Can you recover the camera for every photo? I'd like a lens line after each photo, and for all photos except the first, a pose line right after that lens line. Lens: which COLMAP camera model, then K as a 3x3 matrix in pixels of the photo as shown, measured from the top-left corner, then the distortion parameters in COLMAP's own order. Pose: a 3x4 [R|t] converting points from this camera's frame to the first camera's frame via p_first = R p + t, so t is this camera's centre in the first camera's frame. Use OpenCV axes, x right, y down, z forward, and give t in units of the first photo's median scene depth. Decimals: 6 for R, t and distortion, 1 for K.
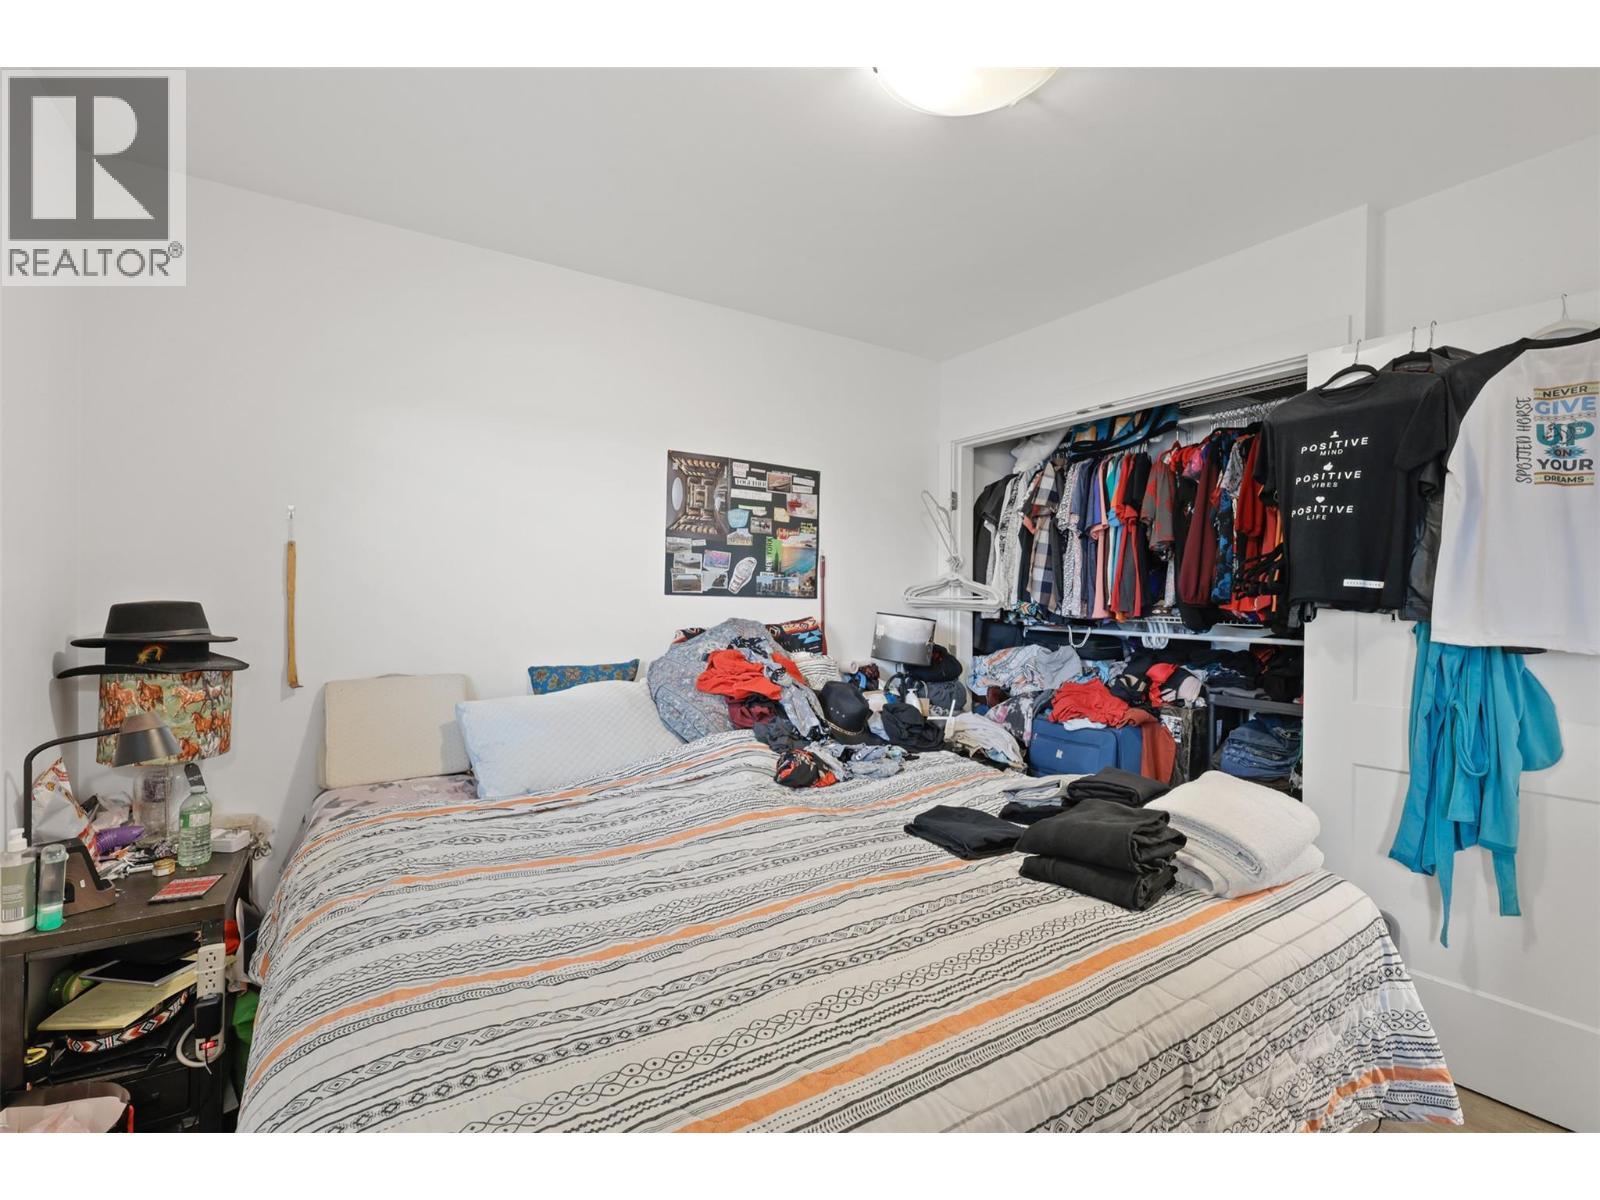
lens RADIAL K [[733.7, 0, 795.3], [0, 733.7, 599.7], [0, 0, 1]] dist [-0.001042, -0.000900]
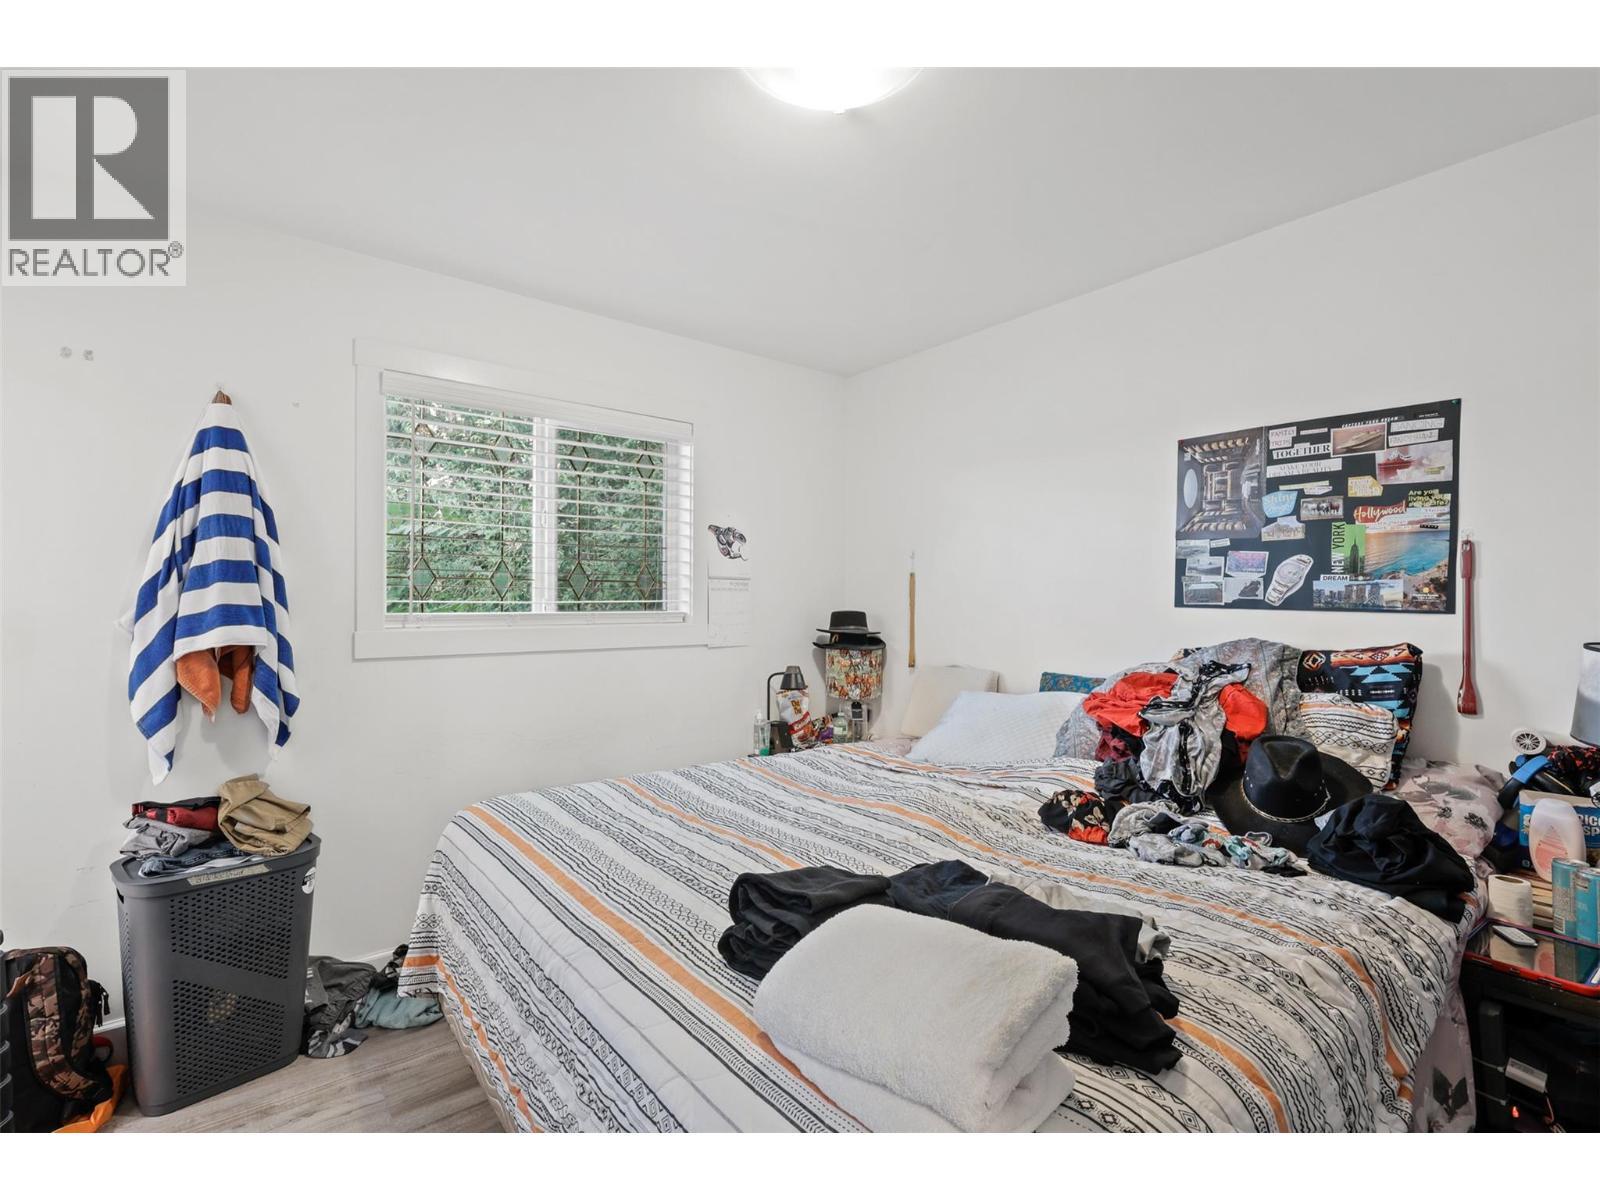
lens RADIAL K [[733.7, 0, 798.5], [0, 733.7, 603.5], [0, 0, 1]] dist [-0.001042, -0.000900]
pose [[0.098340, -0.006393, -0.995132, 0.612535], [-0.008679, 0.999936, -0.007281, -0.001198], [0.995115, 0.009352, 0.098278, 0.448297]]
